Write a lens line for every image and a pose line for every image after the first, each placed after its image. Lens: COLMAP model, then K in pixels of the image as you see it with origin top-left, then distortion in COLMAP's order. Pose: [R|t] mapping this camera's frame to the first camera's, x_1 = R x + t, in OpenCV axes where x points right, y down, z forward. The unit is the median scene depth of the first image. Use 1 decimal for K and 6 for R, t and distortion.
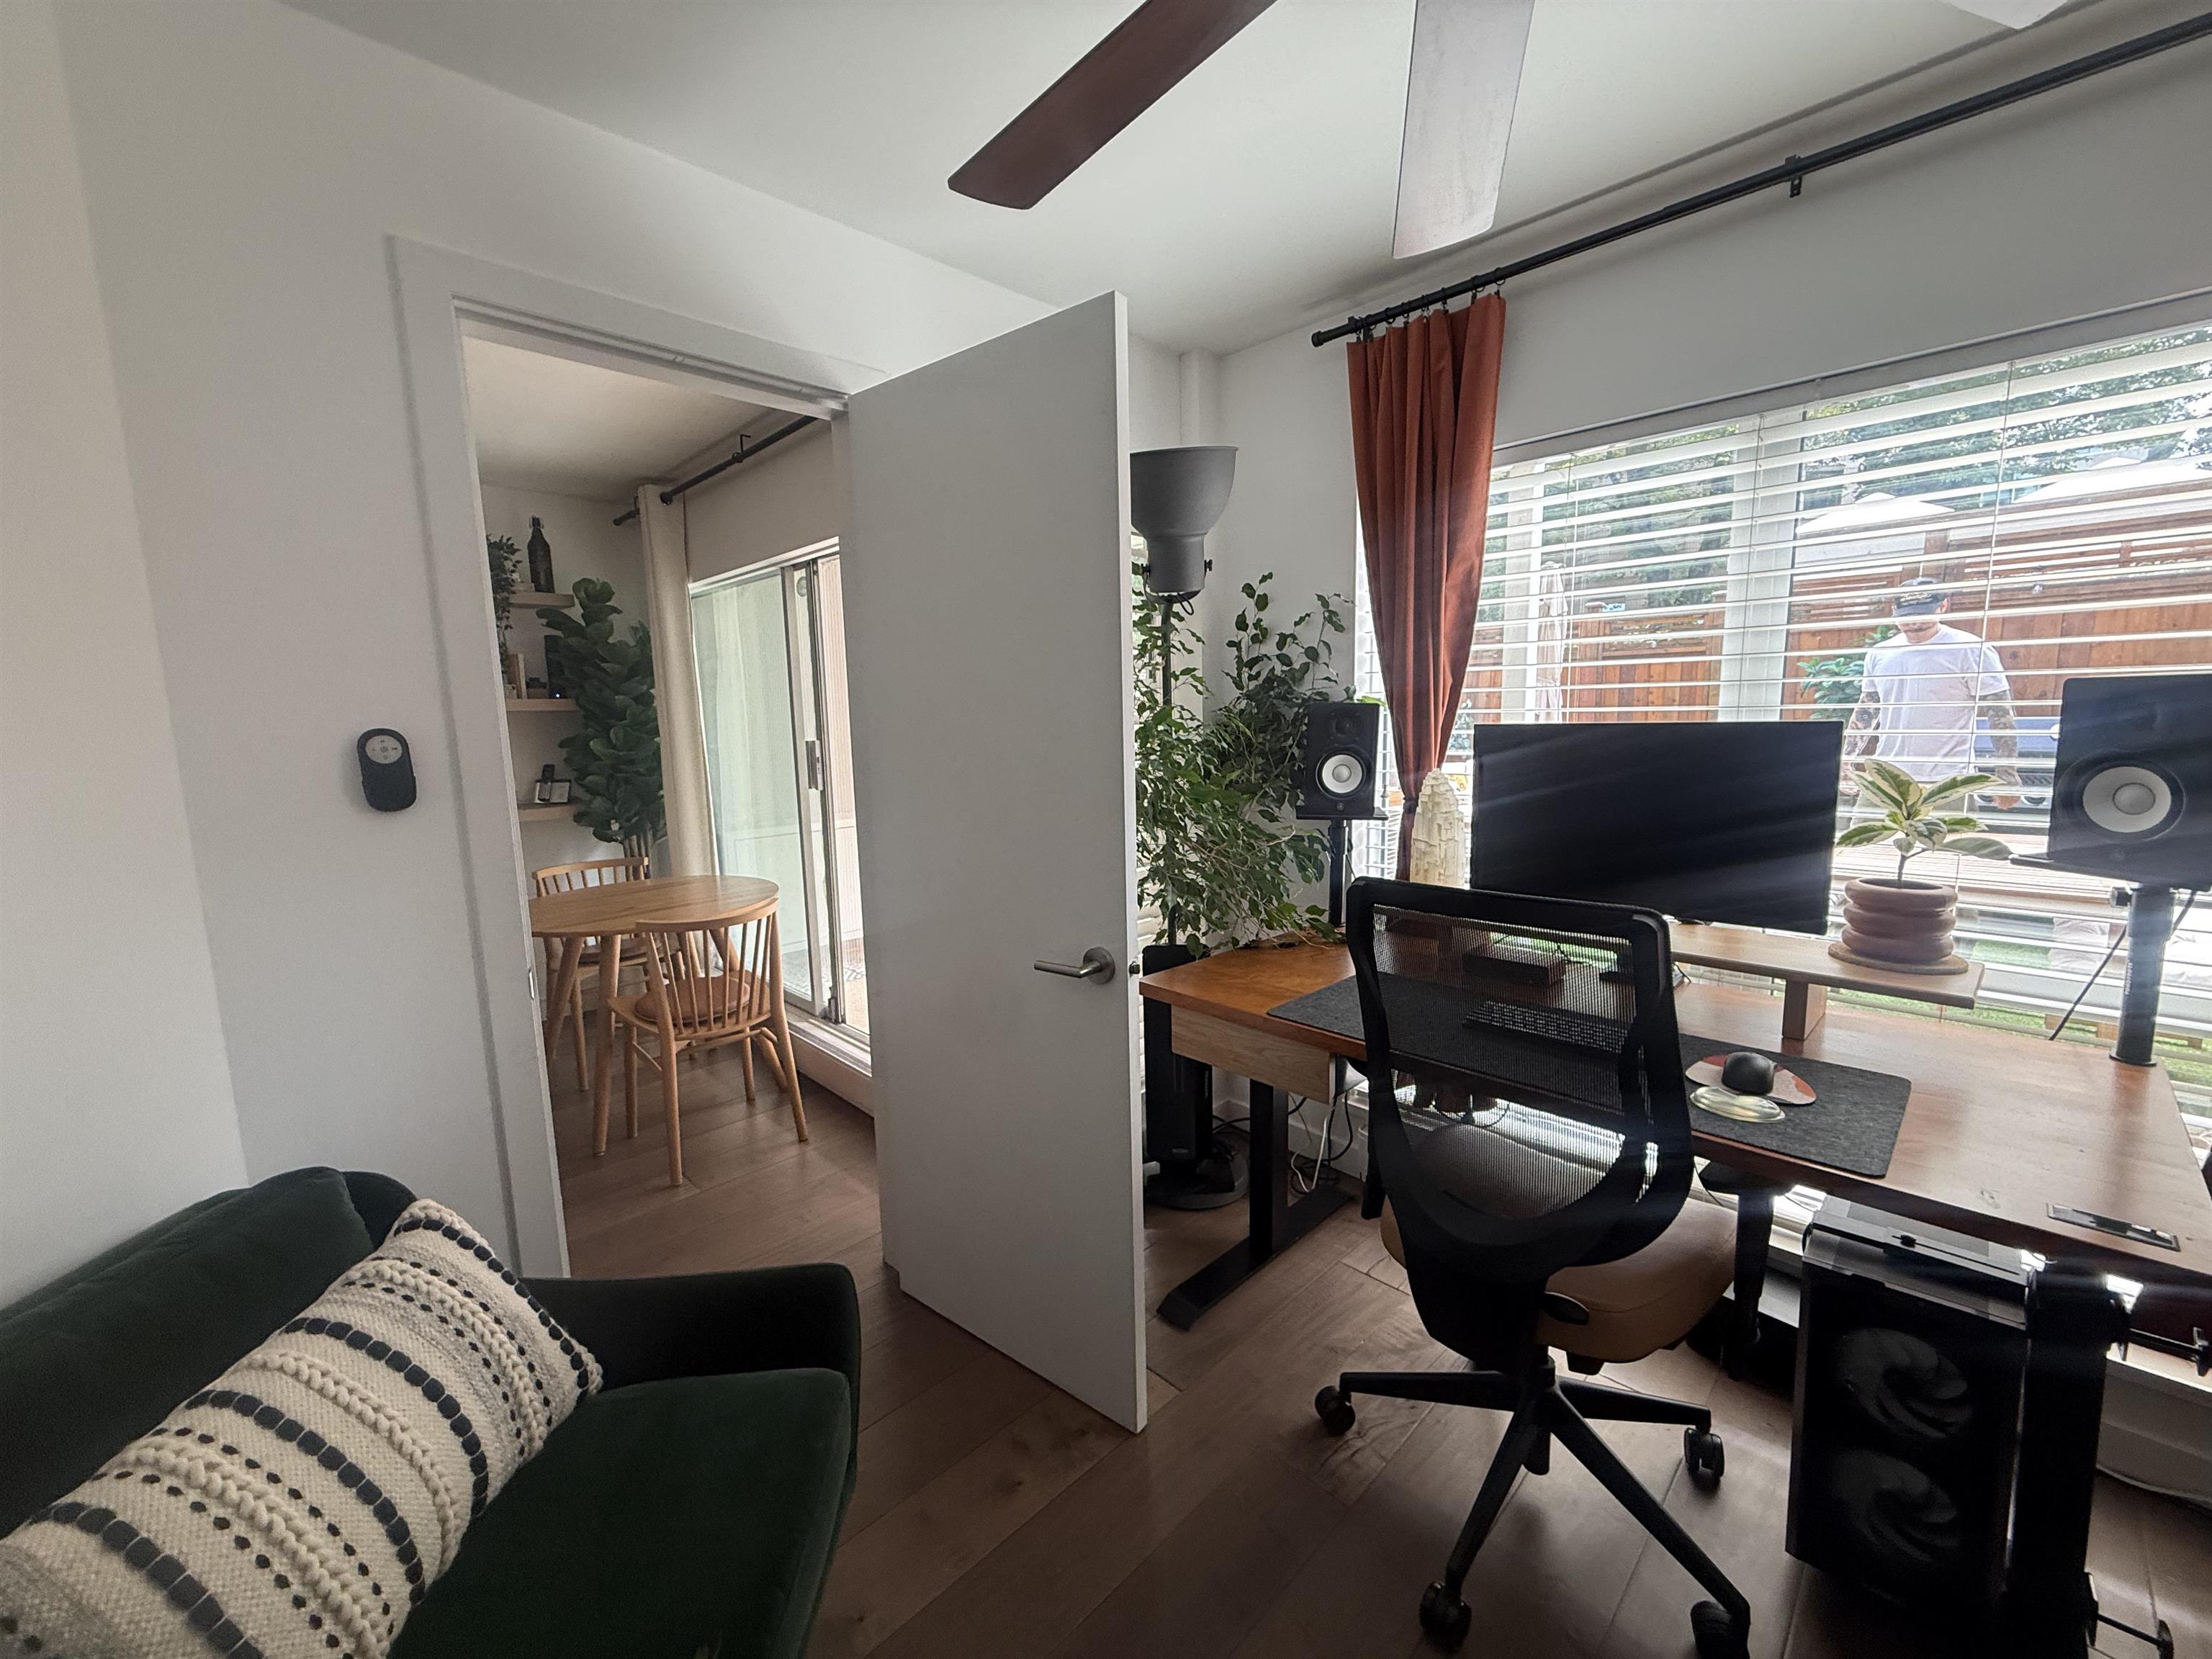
lens RADIAL K [[876.5, 0, 1111.3], [0, 876.5, 823.3], [0, 0, 1]] dist [0.001688, -0.000609]
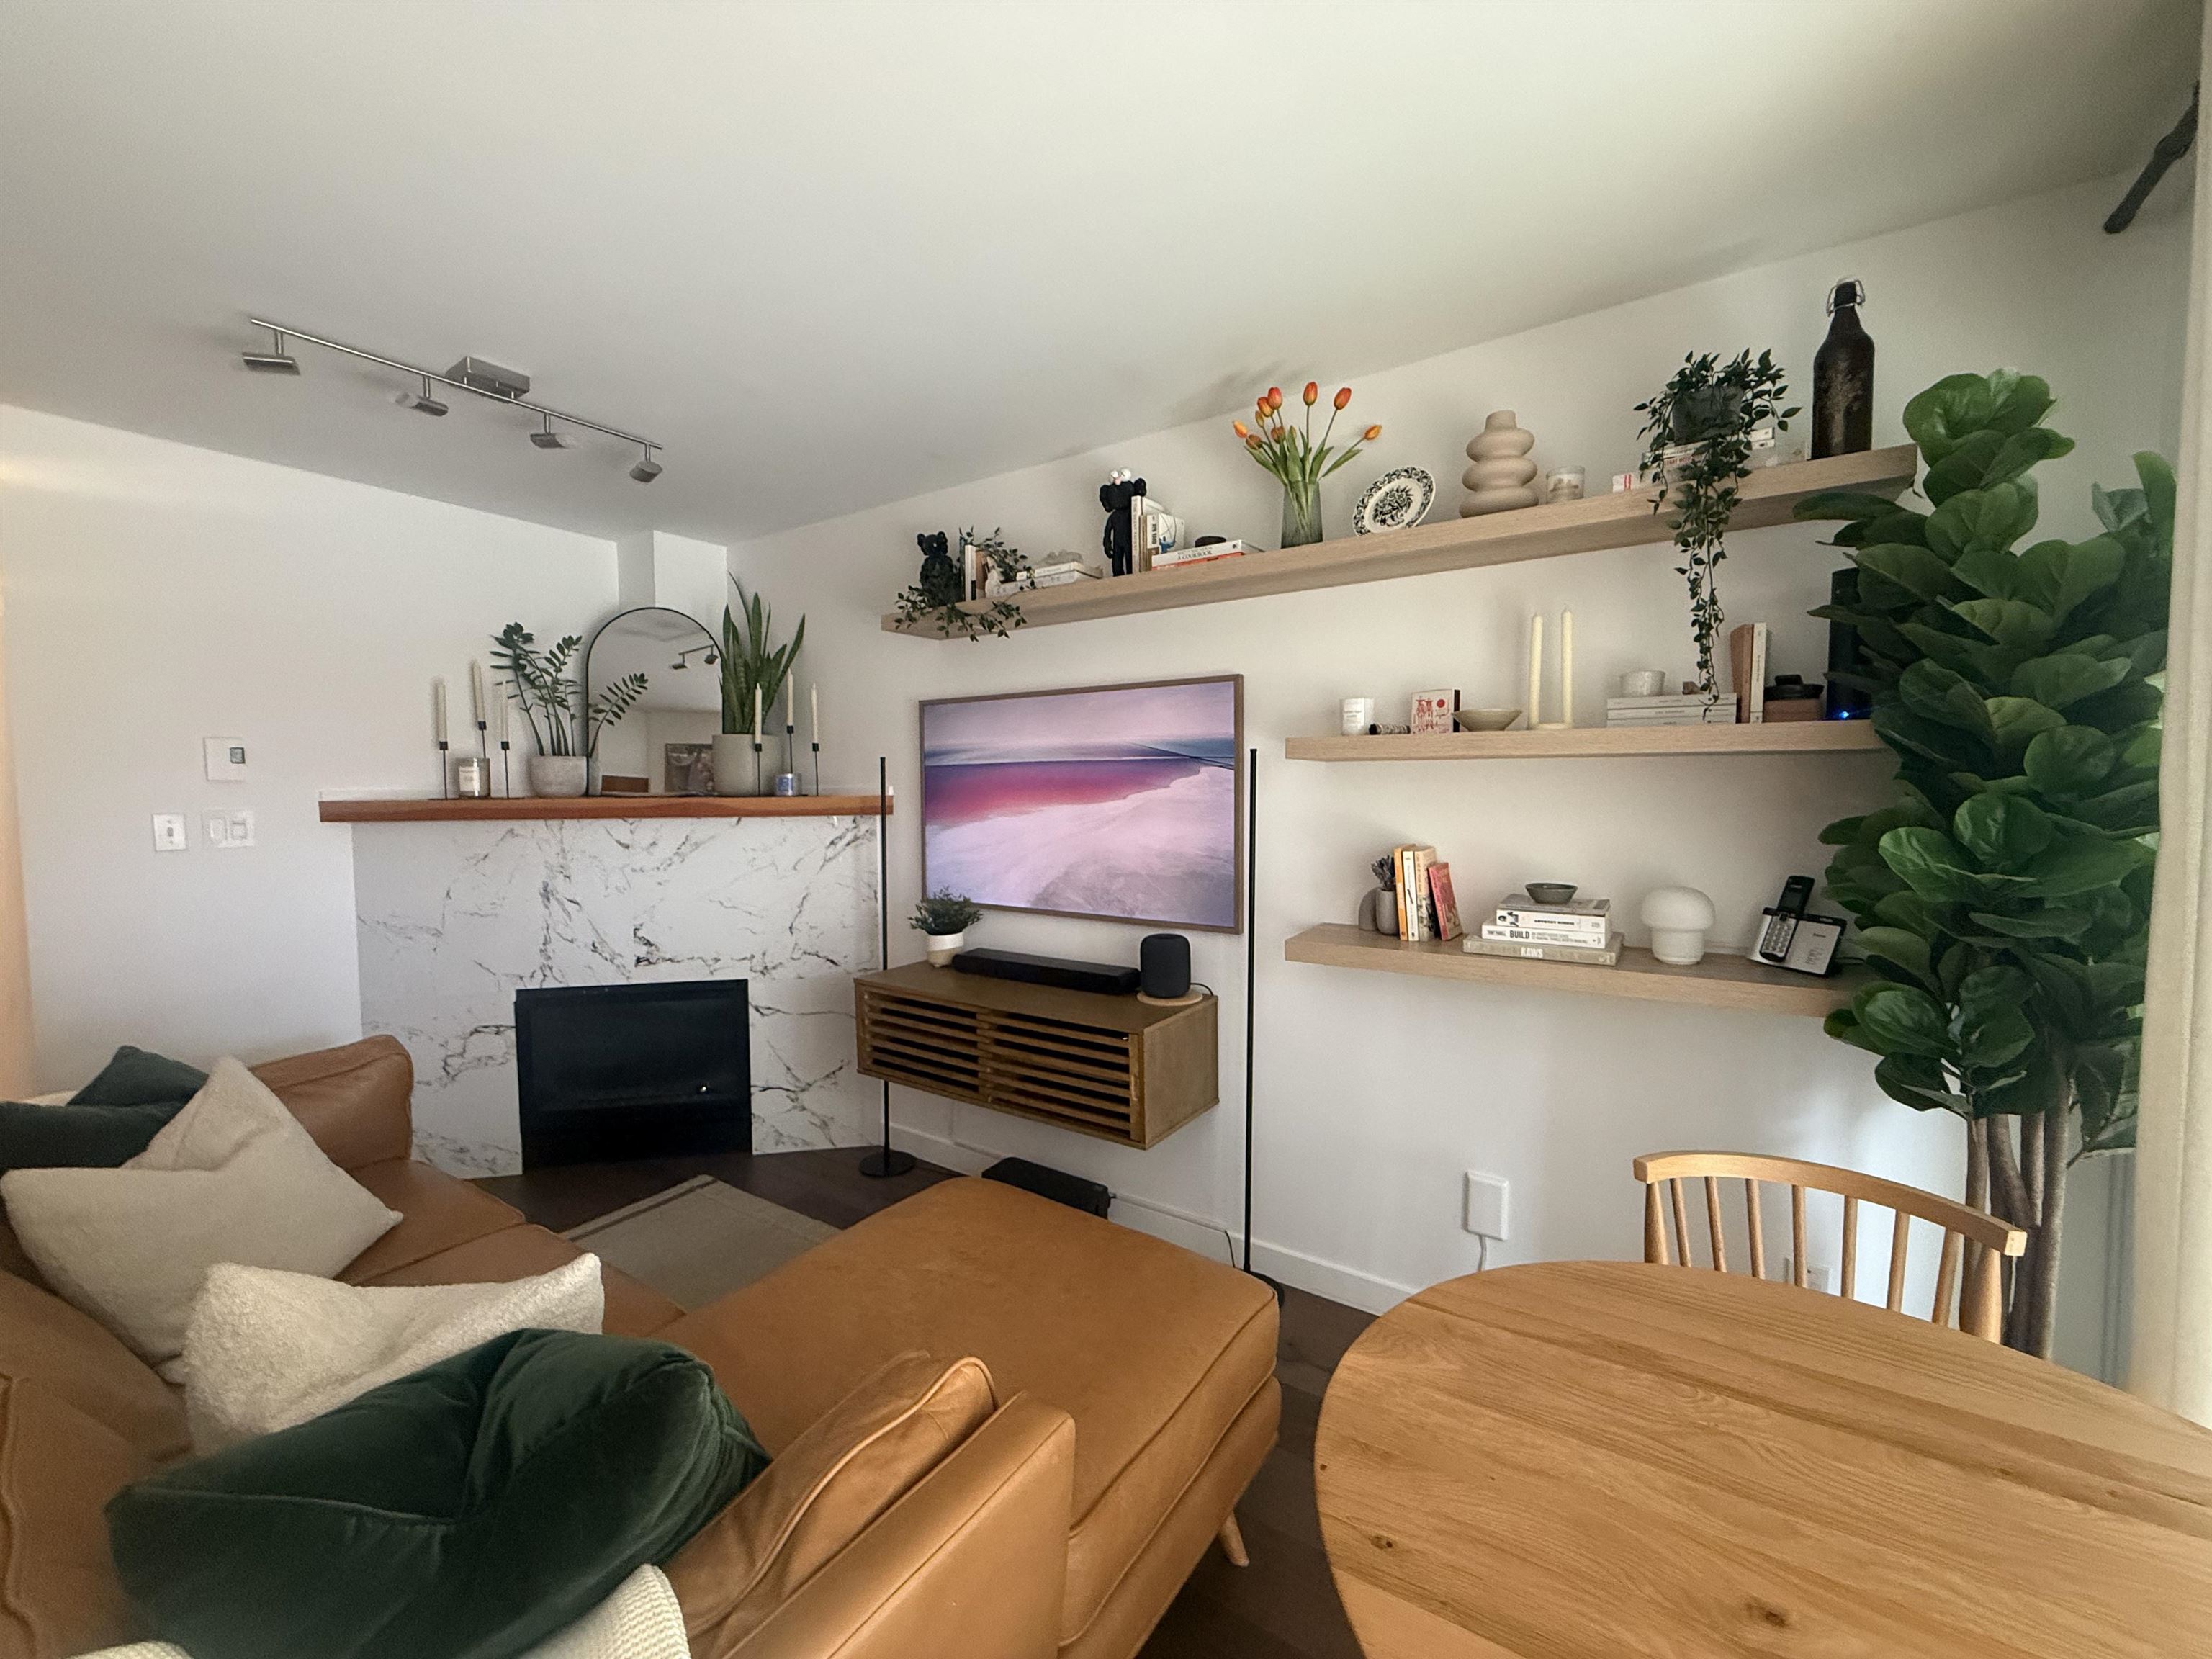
lens RADIAL K [[876.5, 0, 1108.3], [0, 876.5, 827.7], [0, 0, 1]] dist [0.001688, -0.000609]
pose [[0.183326, 0.070145, -0.980546, -0.293292], [-0.121335, 0.991439, 0.048239, -0.072111], [0.975535, 0.110131, 0.190268, 0.603097]]
